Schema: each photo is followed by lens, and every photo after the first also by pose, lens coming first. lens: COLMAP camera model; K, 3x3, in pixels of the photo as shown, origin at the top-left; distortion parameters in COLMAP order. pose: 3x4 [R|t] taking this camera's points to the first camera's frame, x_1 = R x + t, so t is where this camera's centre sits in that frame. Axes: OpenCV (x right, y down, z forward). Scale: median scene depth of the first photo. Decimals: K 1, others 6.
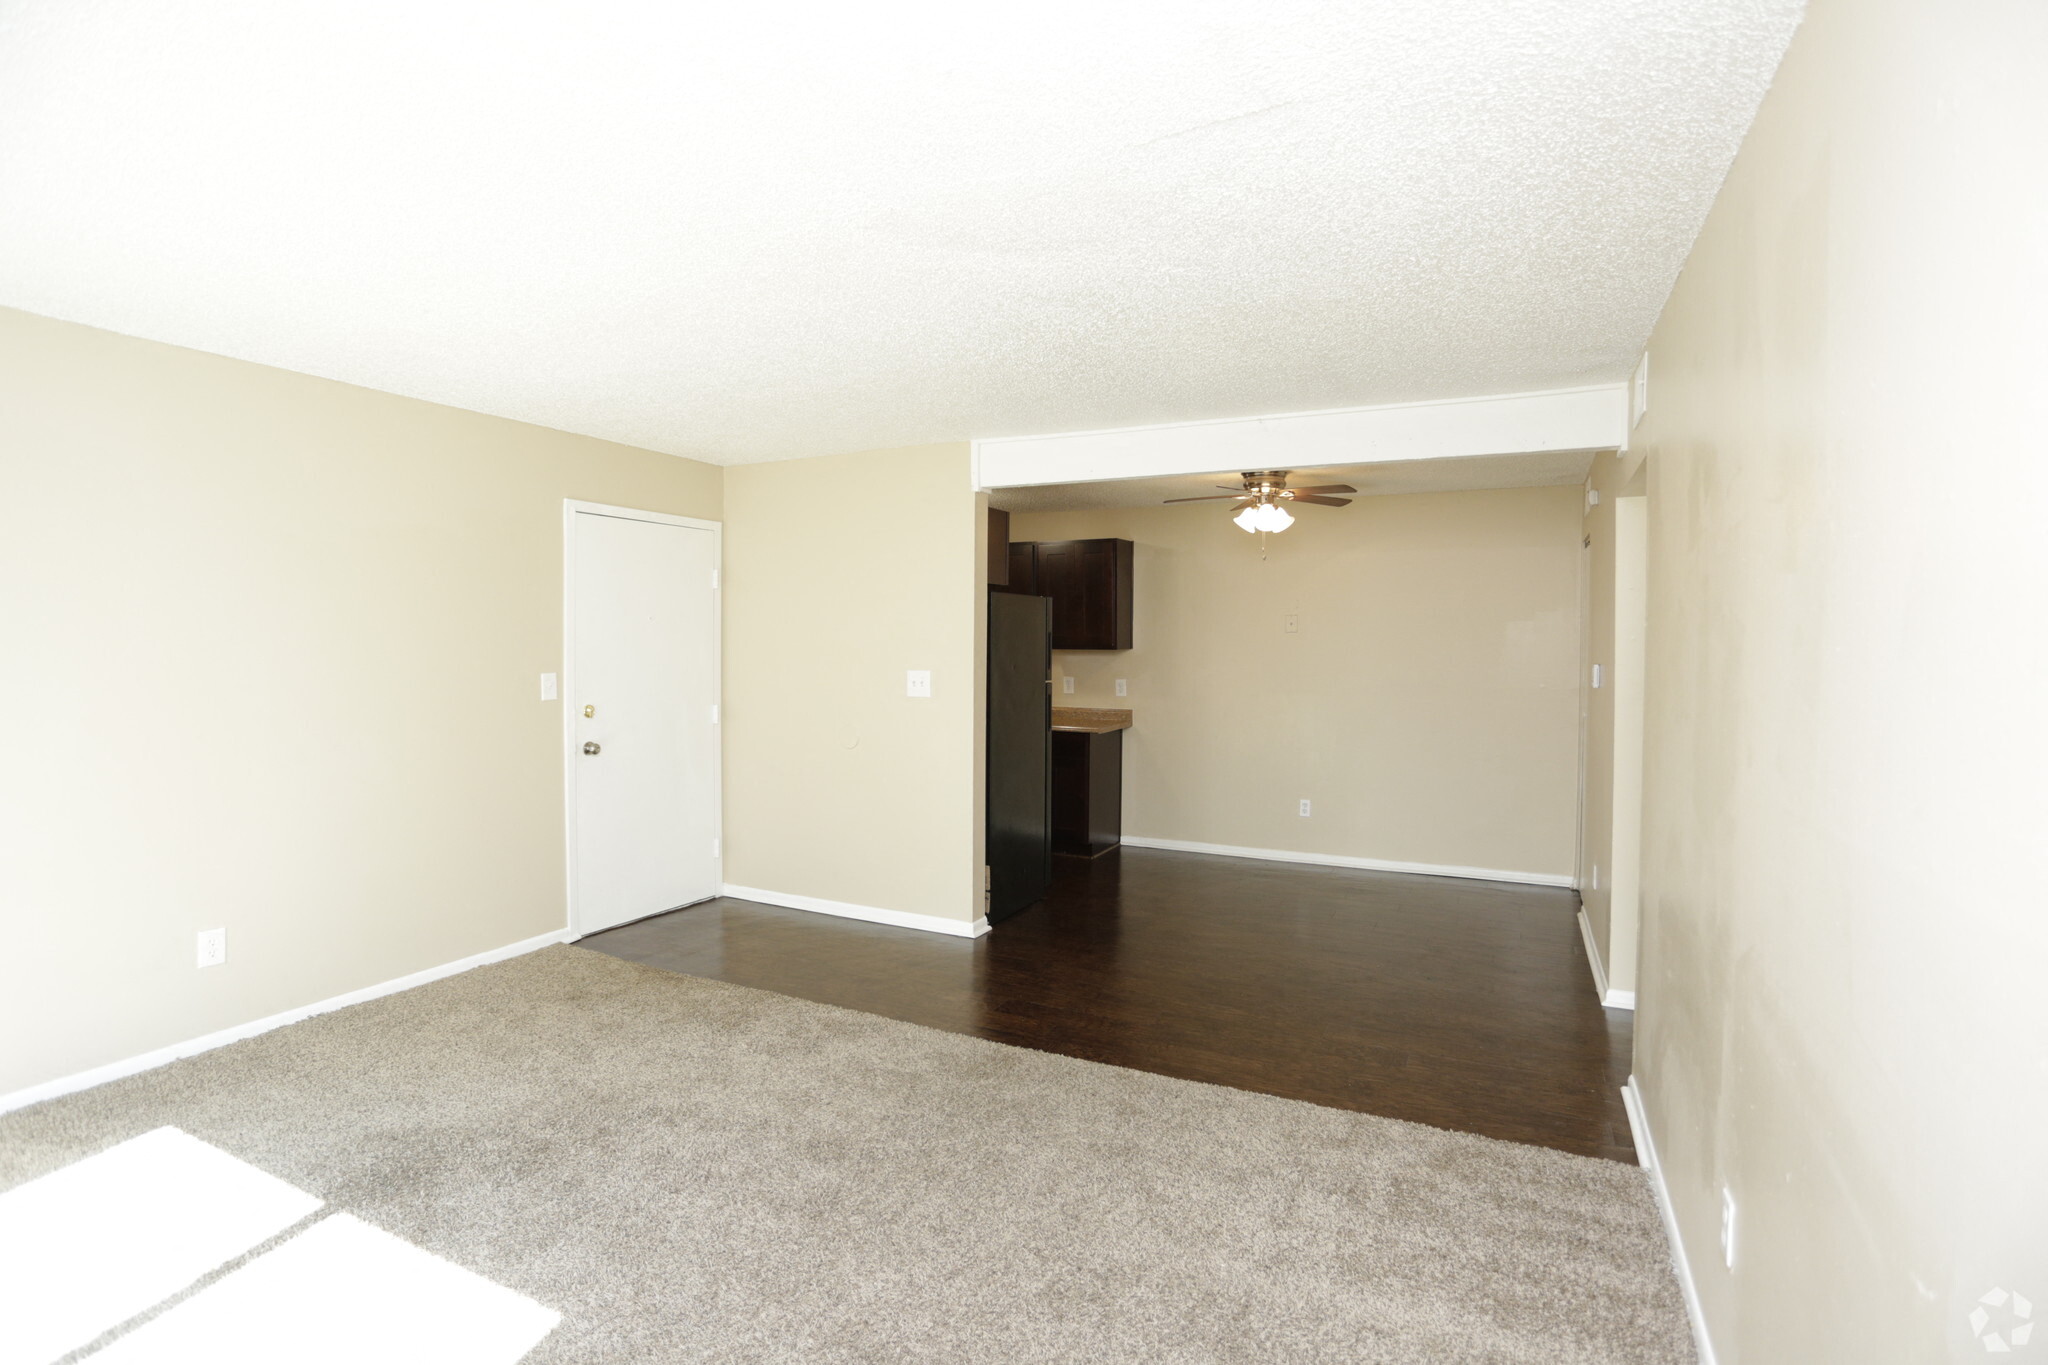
lens RADIAL K [[994.7, 0, 1015.4], [0, 994.7, 672.2], [0, 0, 1]] dist [-0.000586, -0.000230]
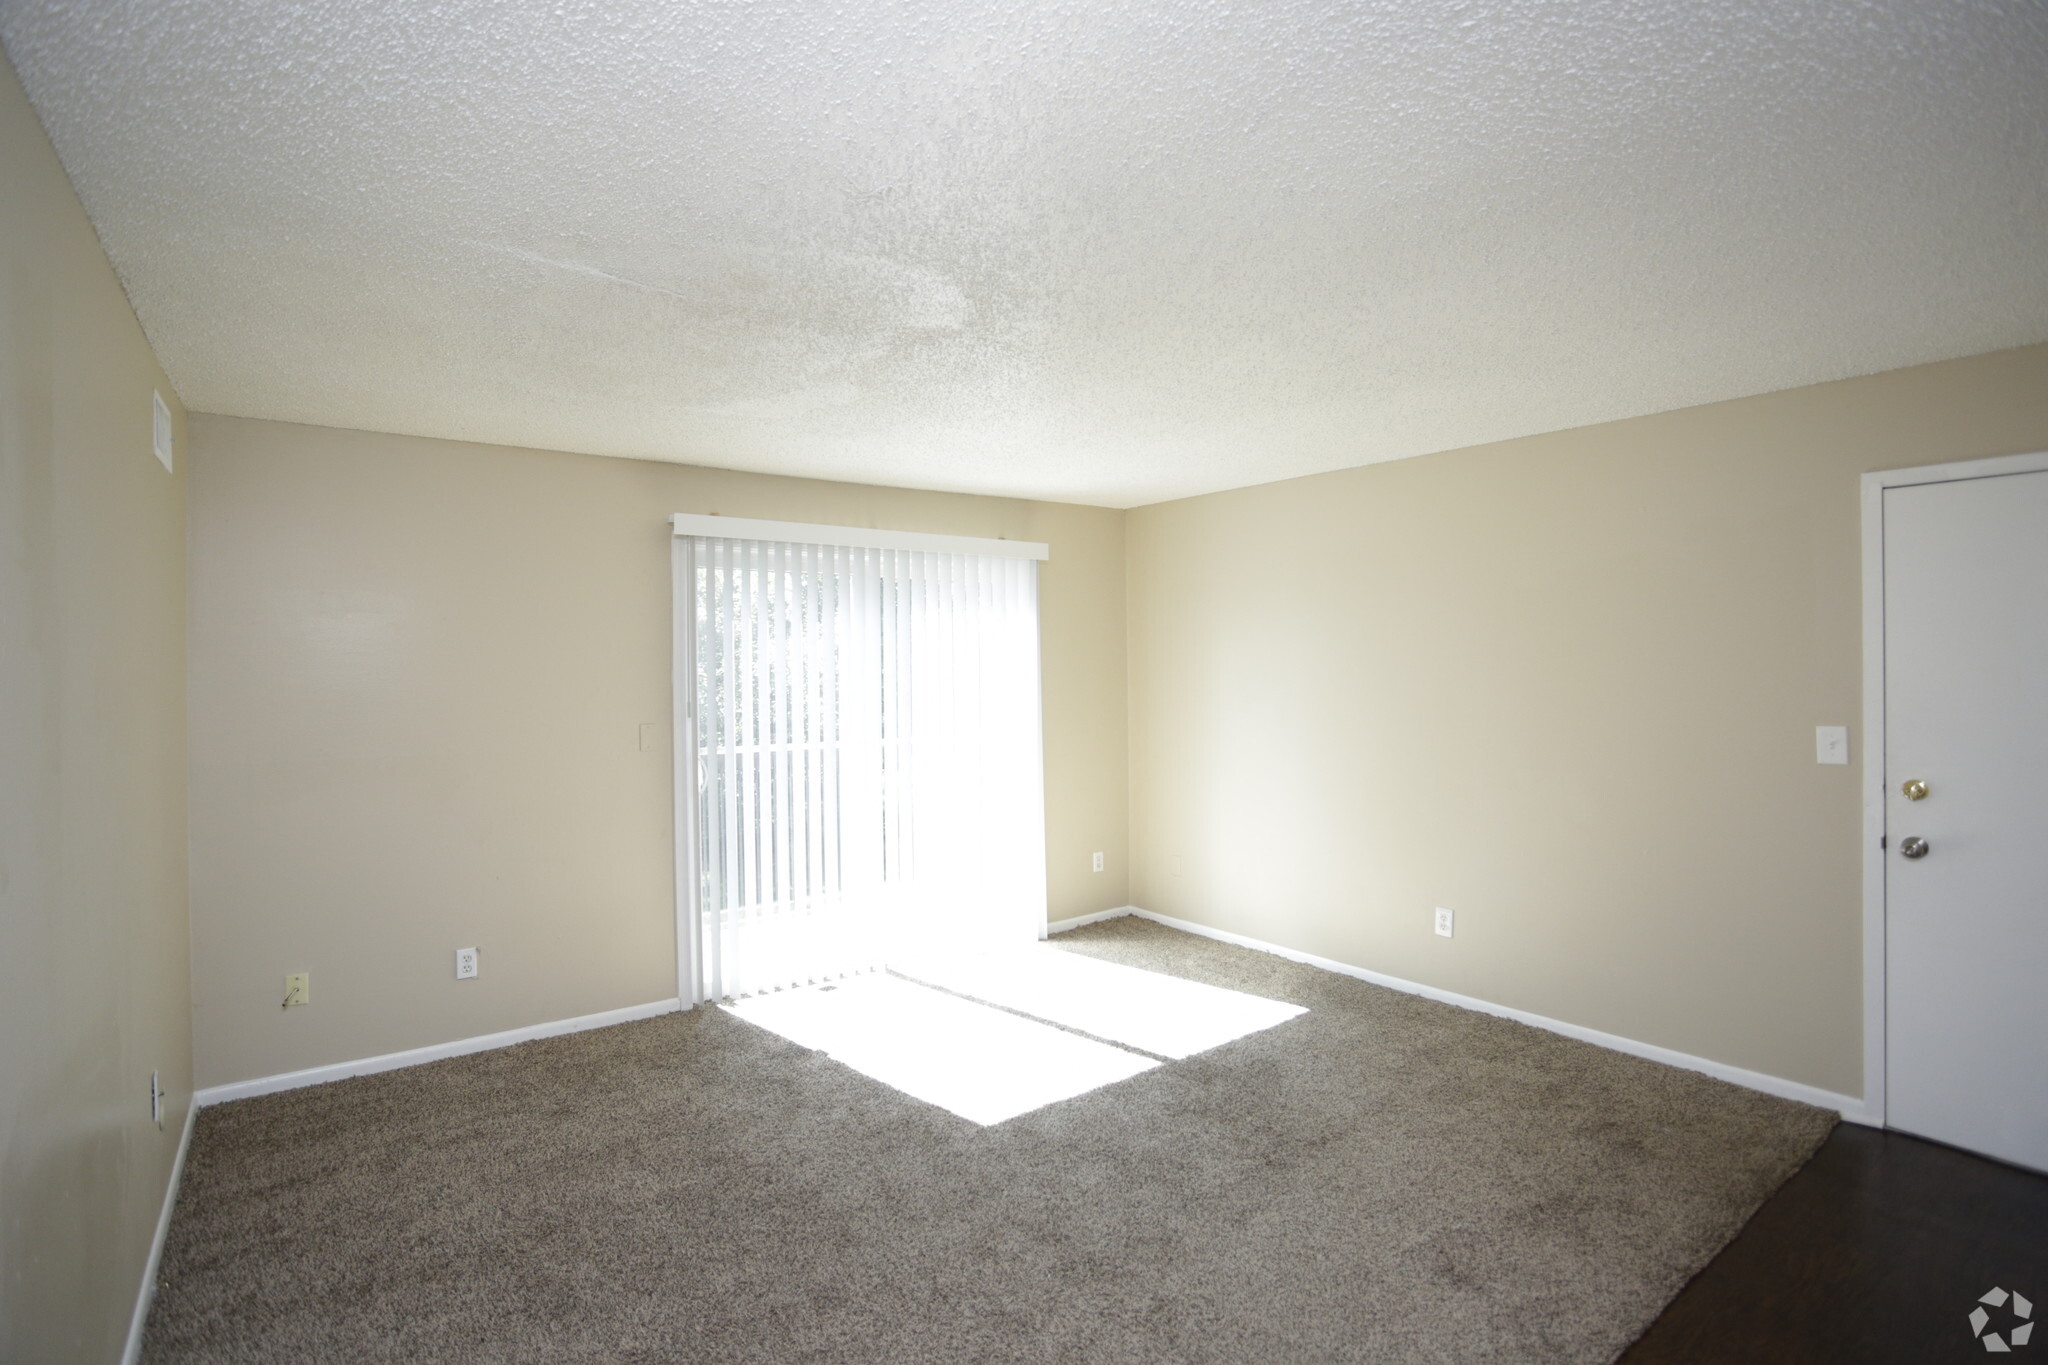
lens RADIAL K [[994.7, 0, 1015.4], [0, 994.7, 672.2], [0, 0, 1]] dist [-0.000586, -0.000230]
pose [[-0.443452, 0.009370, -0.896249, 0.543385], [-0.007438, 0.999872, 0.014134, -0.055856], [0.896267, 0.012934, -0.443326, 1.003996]]
